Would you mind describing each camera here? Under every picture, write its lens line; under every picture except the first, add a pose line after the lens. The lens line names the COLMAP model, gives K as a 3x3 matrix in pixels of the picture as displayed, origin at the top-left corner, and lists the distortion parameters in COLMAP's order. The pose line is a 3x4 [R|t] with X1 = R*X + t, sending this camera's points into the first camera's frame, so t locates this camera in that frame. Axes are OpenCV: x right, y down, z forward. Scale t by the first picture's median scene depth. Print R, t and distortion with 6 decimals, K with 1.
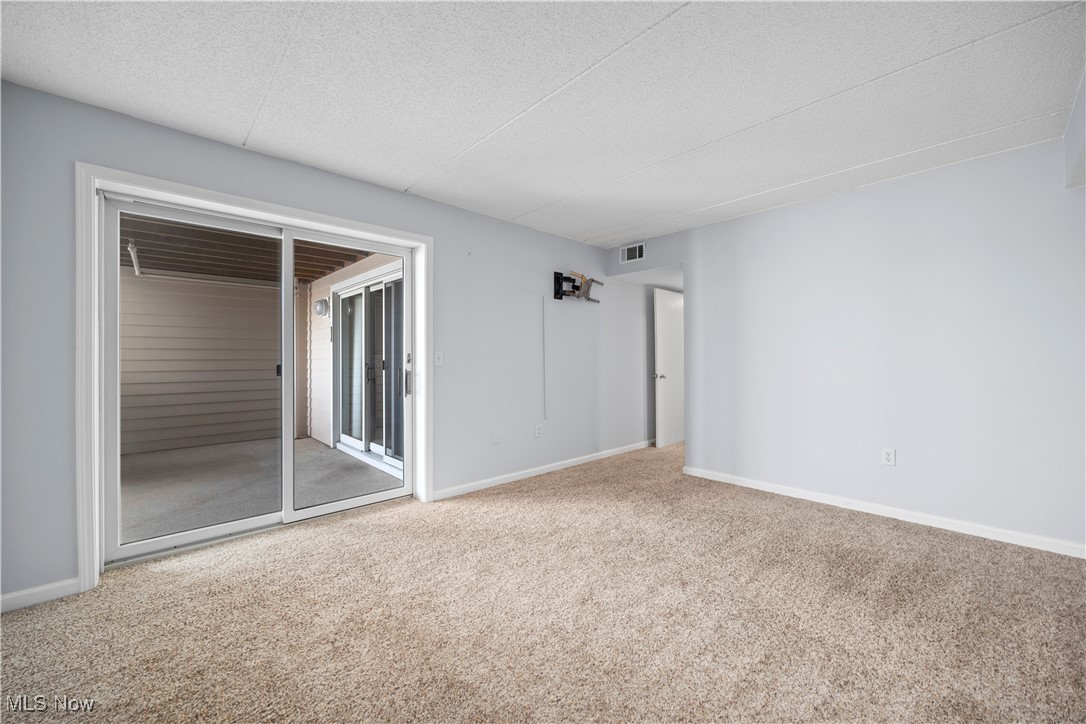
lens RADIAL K [[434.7, 0, 535.7], [0, 434.7, 354.5], [0, 0, 1]] dist [0.000762, -0.000552]
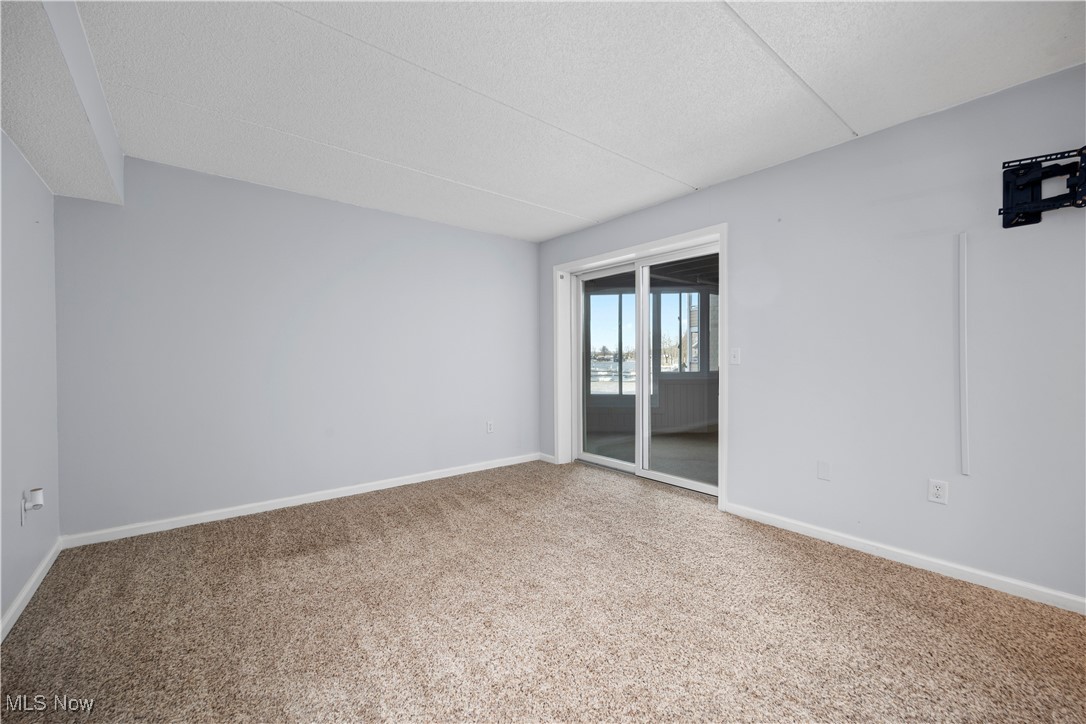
lens RADIAL K [[434.7, 0, 534.1], [0, 434.7, 361.0], [0, 0, 1]] dist [0.000762, -0.000552]
pose [[-0.085407, 0.007364, -0.996319, 0.696716], [0.006792, 0.999954, 0.006809, 0.011193], [0.996323, -0.006186, -0.085453, 0.669280]]
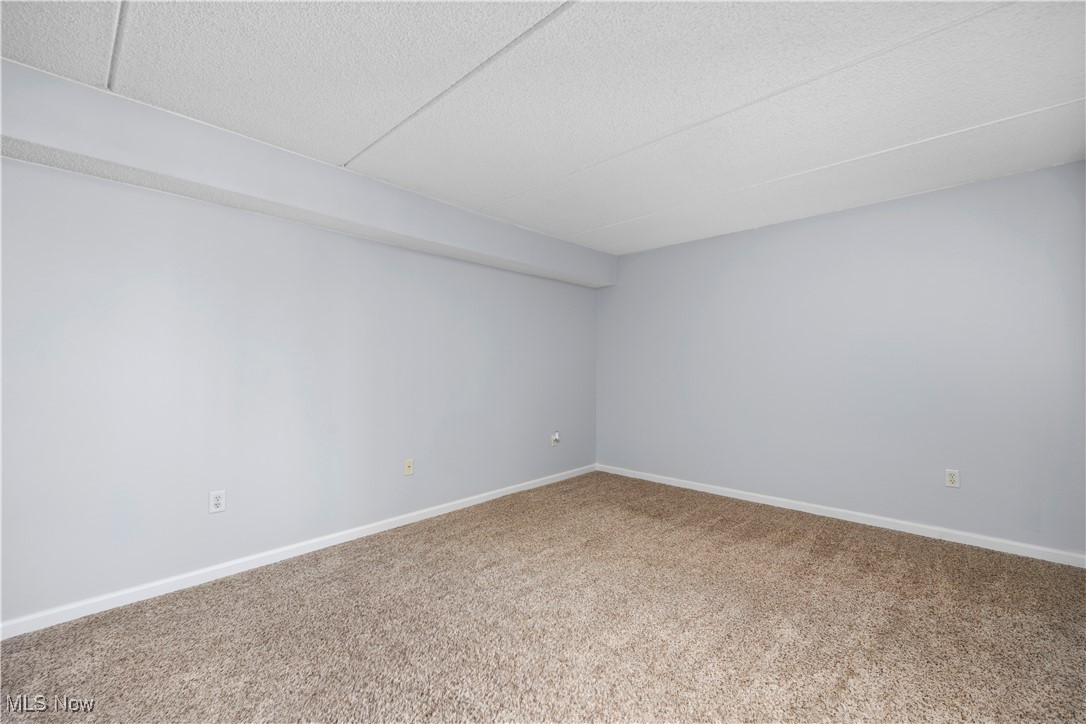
lens RADIAL K [[434.7, 0, 545.1], [0, 434.7, 367.7], [0, 0, 1]] dist [0.000762, -0.000552]
pose [[-0.998538, 0.002116, -0.054013, 0.270816], [0.002266, 0.999994, -0.002704, -0.003066], [0.054007, -0.002822, -0.998537, 1.239131]]
